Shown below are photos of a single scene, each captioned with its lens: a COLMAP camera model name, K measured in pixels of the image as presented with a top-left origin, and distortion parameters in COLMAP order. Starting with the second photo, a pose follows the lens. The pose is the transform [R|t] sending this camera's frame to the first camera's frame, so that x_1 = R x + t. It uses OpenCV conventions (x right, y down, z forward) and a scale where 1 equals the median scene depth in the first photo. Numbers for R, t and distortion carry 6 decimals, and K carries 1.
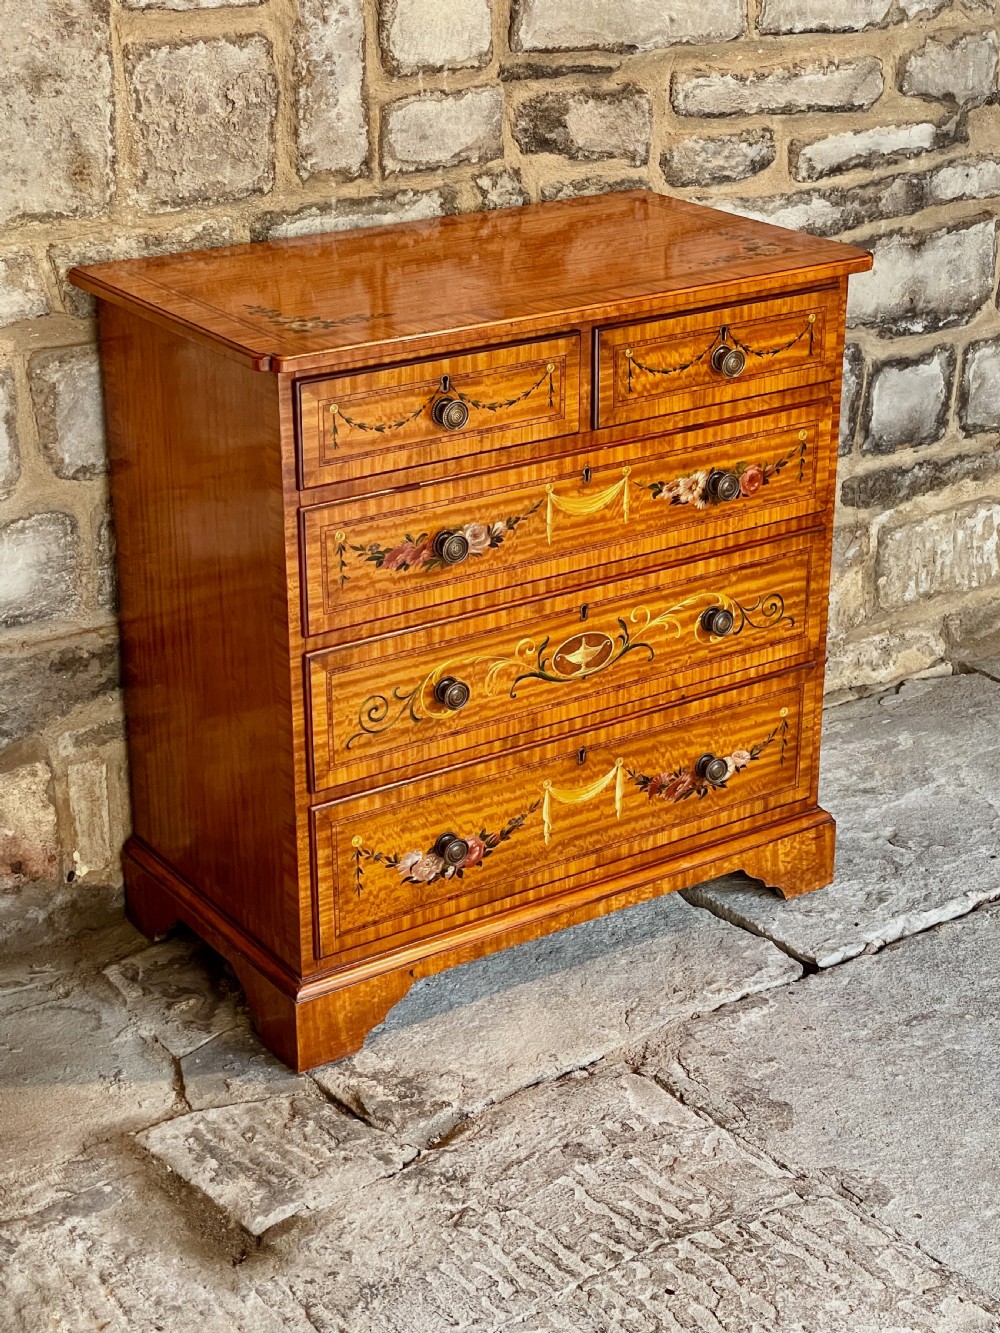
lens RADIAL K [[2297.3, 0, 510.1], [0, 2297.3, 667.9], [0, 0, 1]] dist [0.076691, 0.000000]
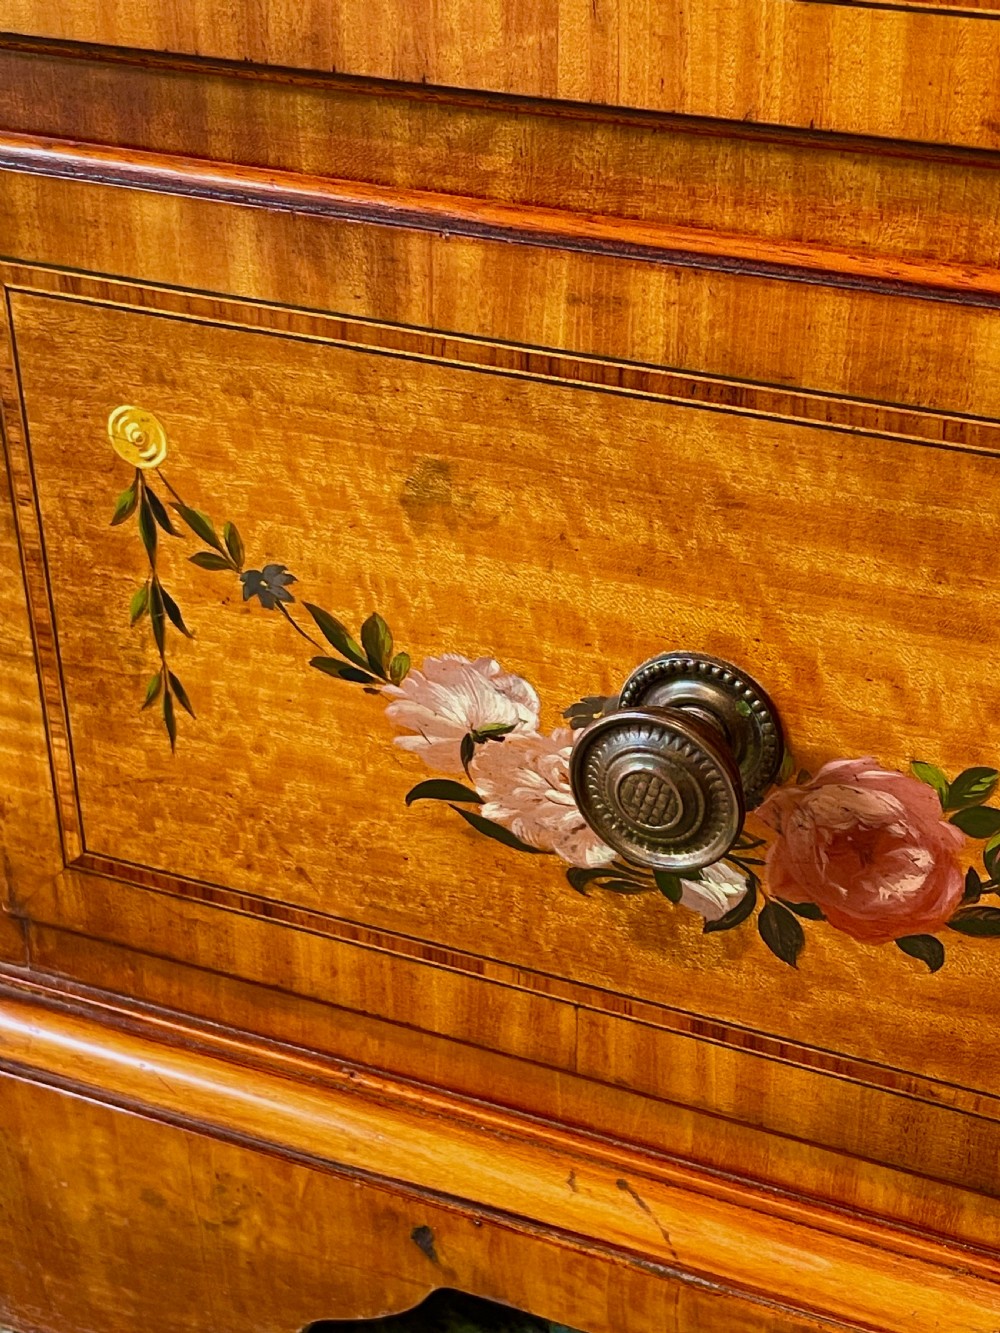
lens RADIAL K [[2163.4, 0, 501.6], [0, 2163.4, 652.4], [0, 0, 1]] dist [0.065984, 0.000000]
pose [[0.535595, 0.431499, -0.725911, 0.071448], [-0.322748, 0.898937, 0.296219, 0.030212], [0.780366, 0.075633, 0.620732, 0.866669]]
